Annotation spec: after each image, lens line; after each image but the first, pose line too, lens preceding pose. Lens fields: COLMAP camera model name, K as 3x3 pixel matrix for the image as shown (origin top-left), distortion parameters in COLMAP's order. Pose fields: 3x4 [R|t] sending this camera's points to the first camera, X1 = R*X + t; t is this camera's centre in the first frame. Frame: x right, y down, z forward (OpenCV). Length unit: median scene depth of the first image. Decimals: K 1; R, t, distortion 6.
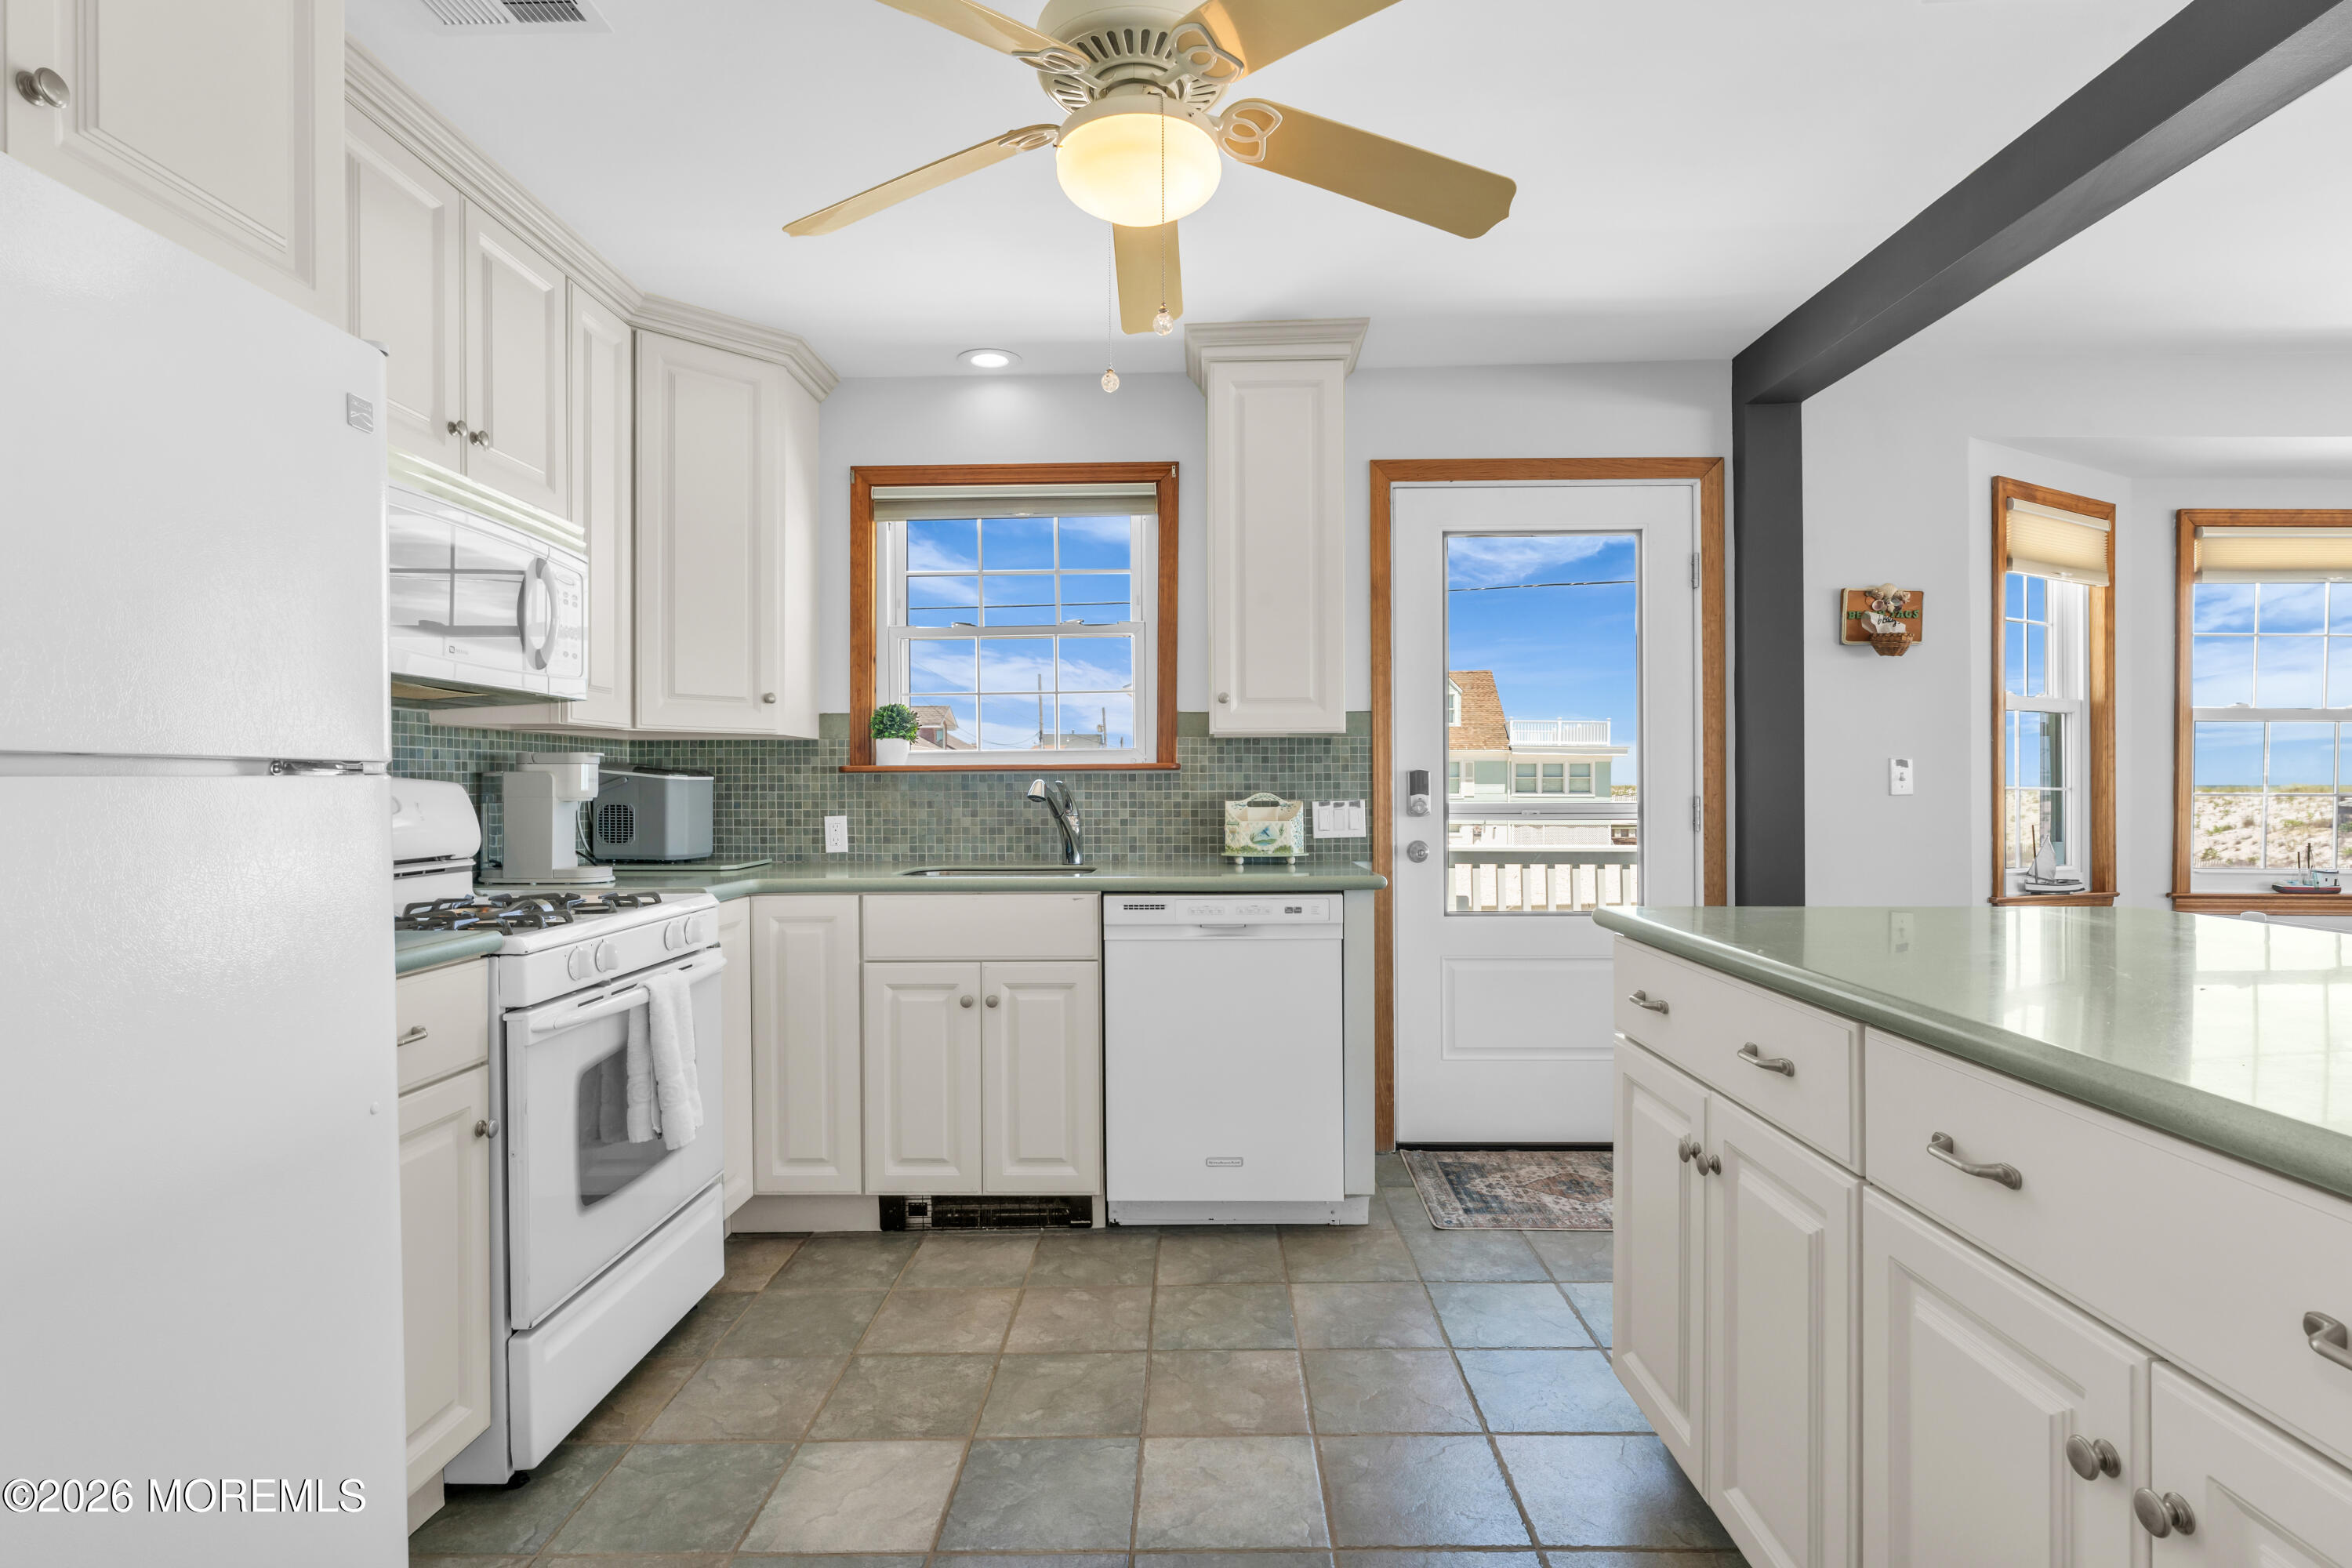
lens RADIAL K [[1125.3, 0, 1185.8], [0, 1125.3, 799.1], [0, 0, 1]] dist [-0.000480, -0.000281]
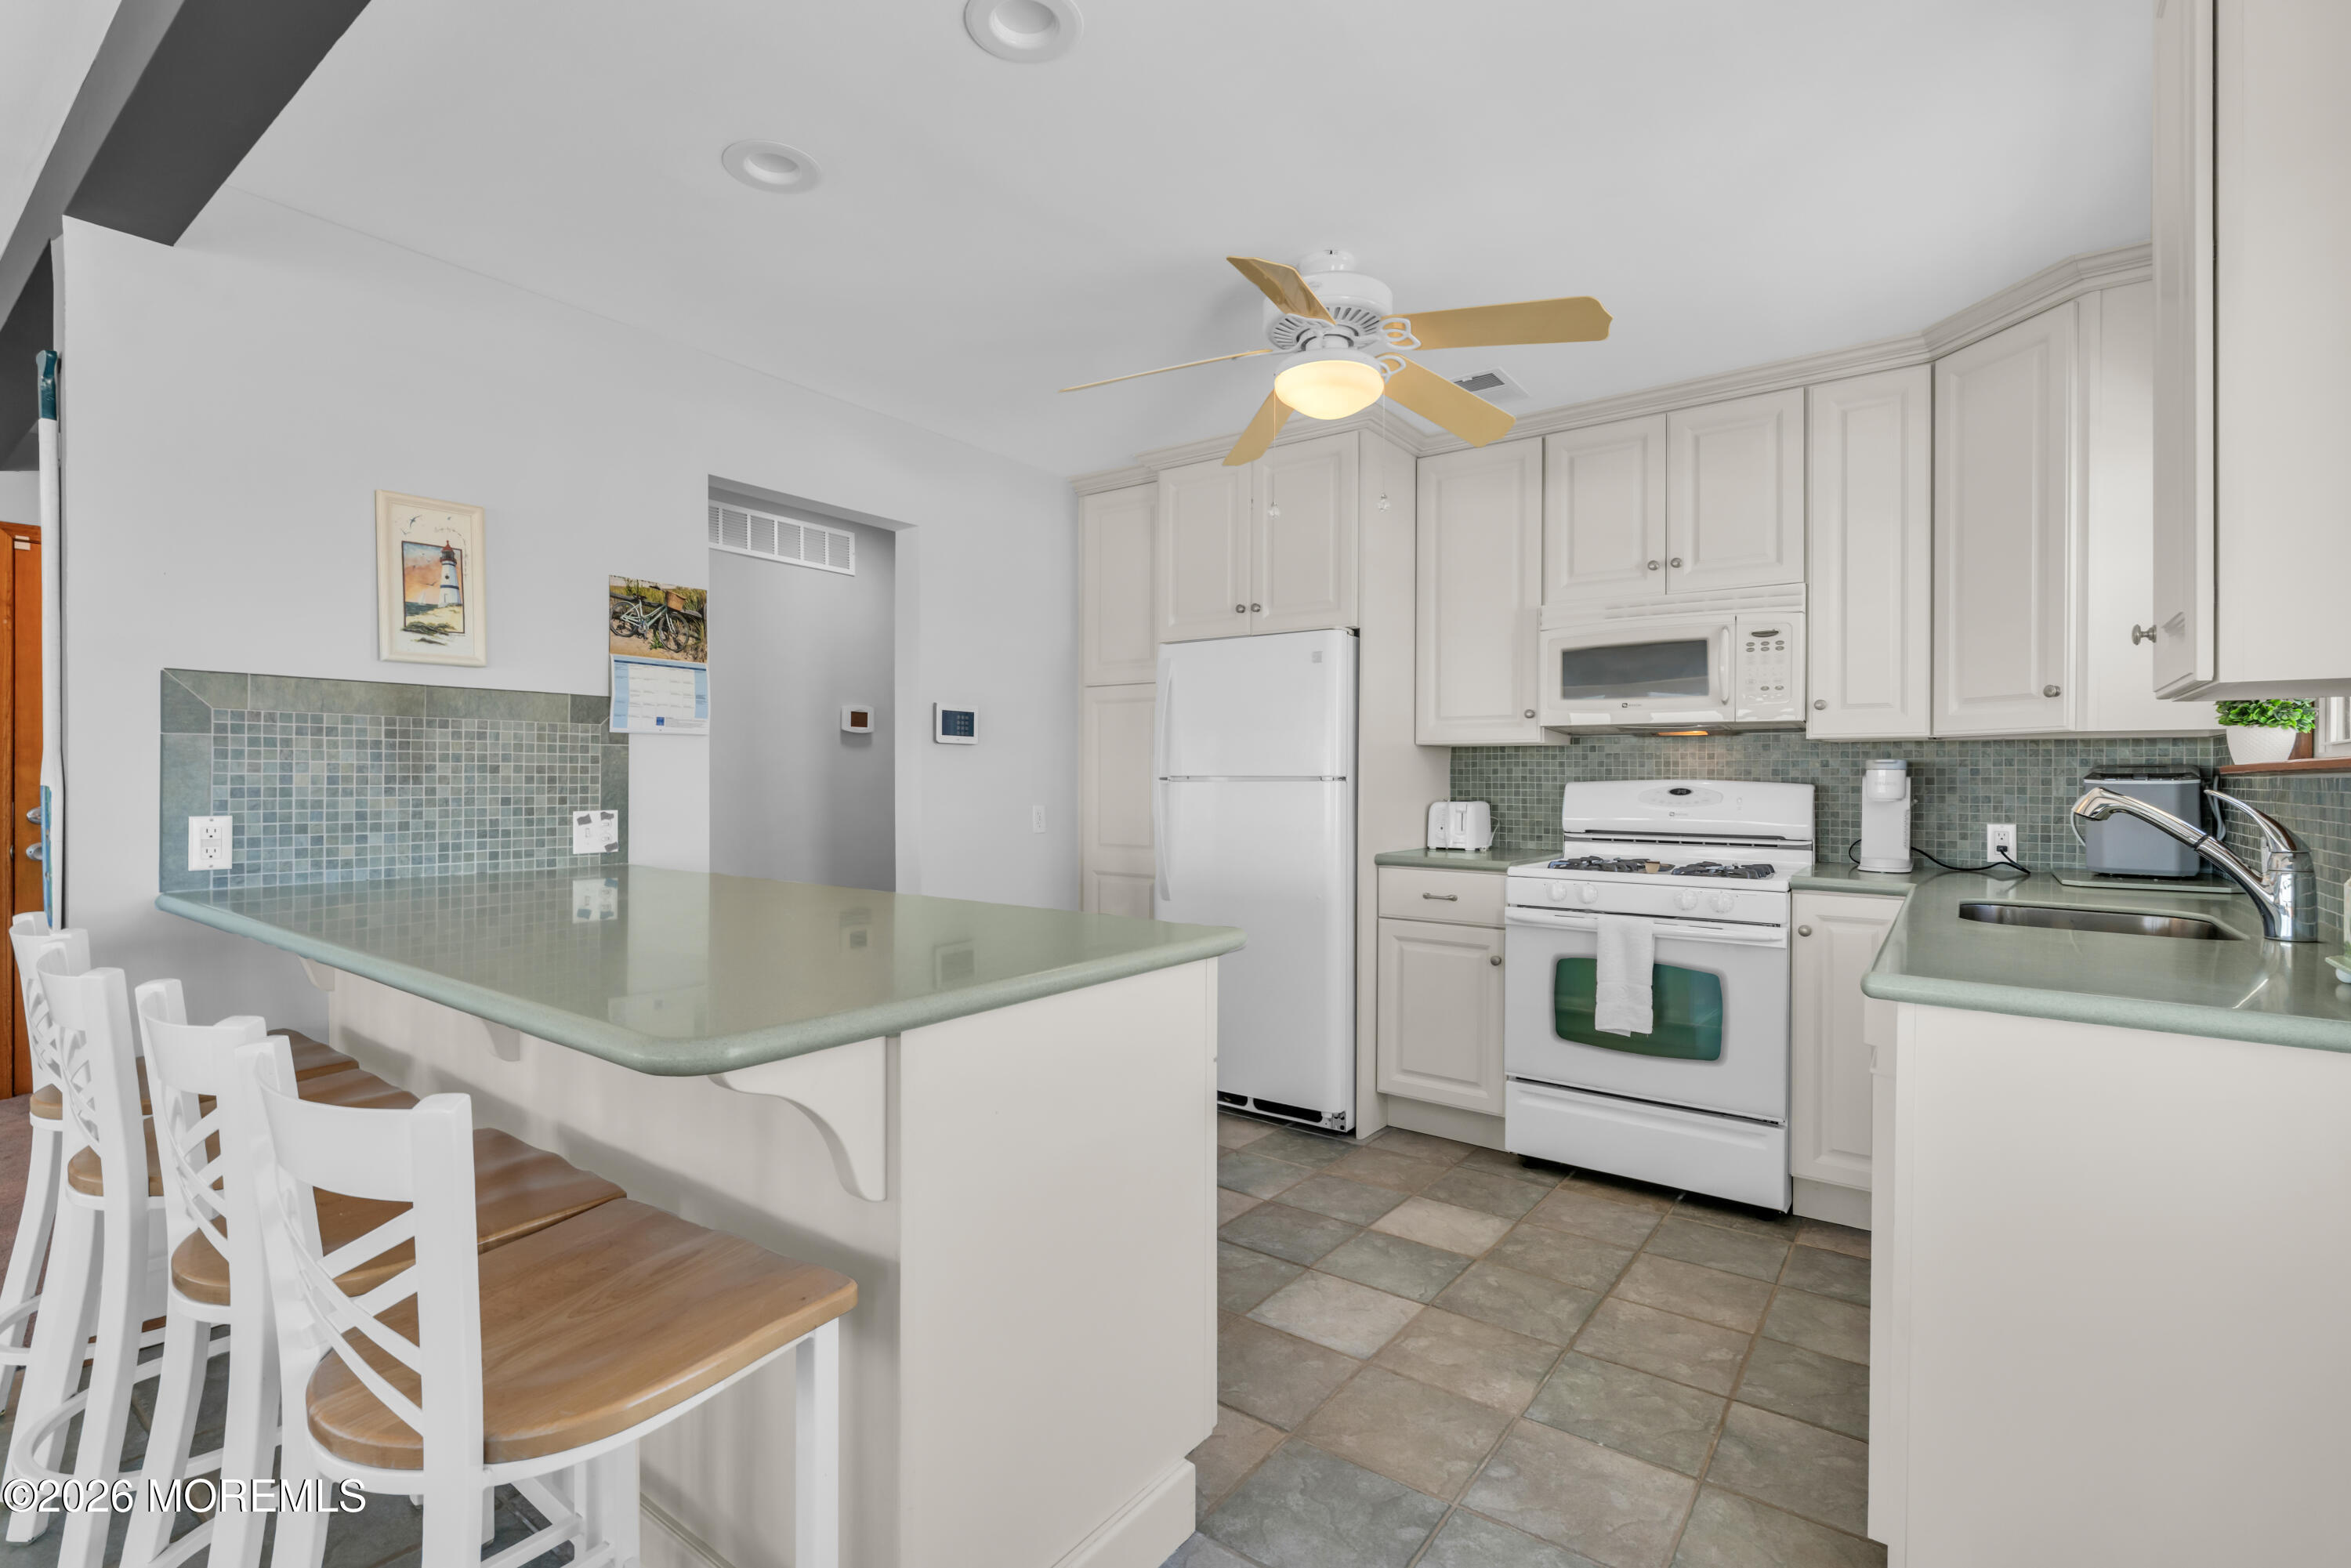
lens RADIAL K [[1056.0, 0, 1165.6], [0, 1056.0, 772.8], [0, 0, 1]] dist [-0.000466, 0.000025]
pose [[-0.585717, -0.006794, -0.810487, 0.951660], [-0.011224, 0.999937, -0.000270, -0.021978], [0.810438, 0.008938, -0.585756, 1.258889]]
